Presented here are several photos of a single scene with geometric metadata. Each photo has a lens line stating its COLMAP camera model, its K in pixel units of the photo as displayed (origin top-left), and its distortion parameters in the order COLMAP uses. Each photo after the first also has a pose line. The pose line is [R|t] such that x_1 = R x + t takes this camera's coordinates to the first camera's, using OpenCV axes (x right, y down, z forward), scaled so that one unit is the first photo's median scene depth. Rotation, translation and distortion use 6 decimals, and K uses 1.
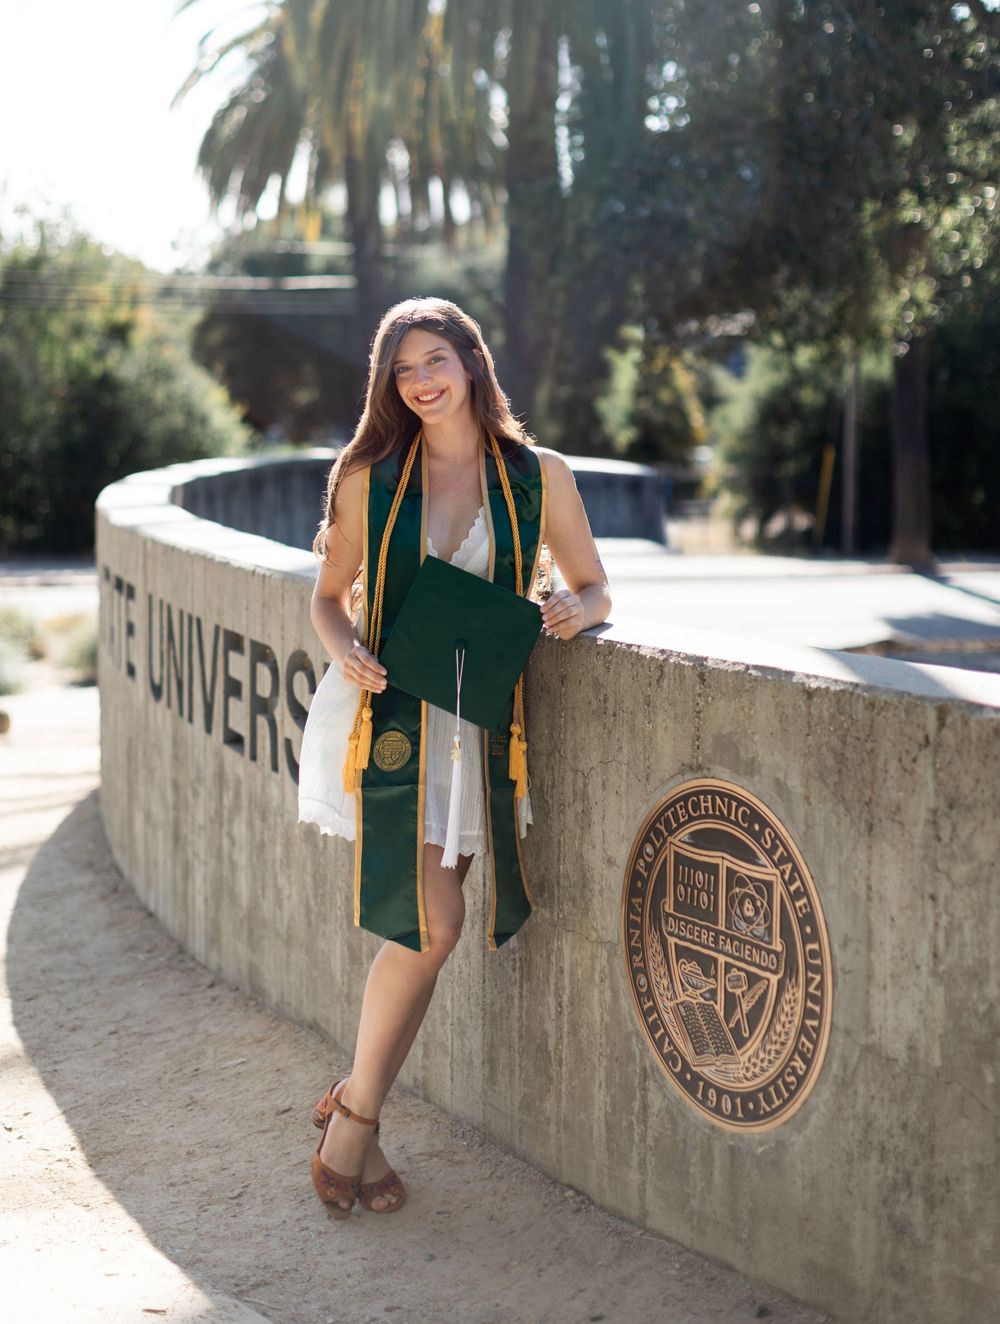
lens RADIAL K [[1863.6, 0, 500.8], [0, 1863.6, 659.1], [0, 0, 1]] dist [-0.060694, 0.000000]
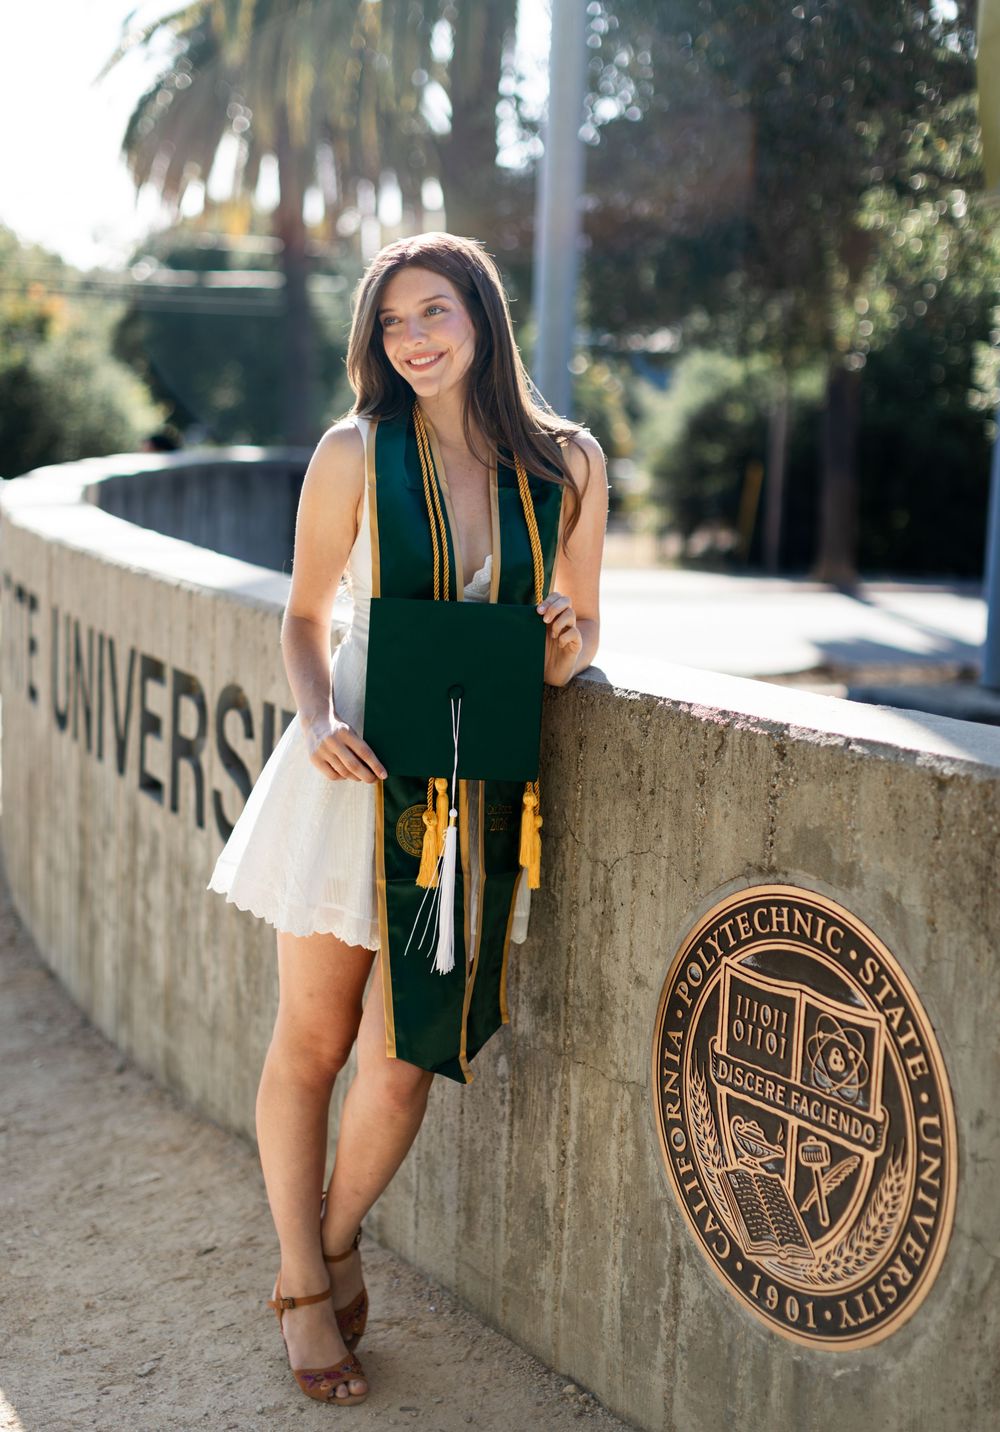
lens RADIAL K [[1820.9, 0, 486.0], [0, 1820.9, 786.1], [0, 0, 1]] dist [-0.029552, 0.000000]
pose [[0.998932, 0.022048, 0.040594, -0.032770], [-0.024637, 0.997618, 0.064429, -0.016724], [-0.039077, -0.065360, 0.997096, 0.224018]]
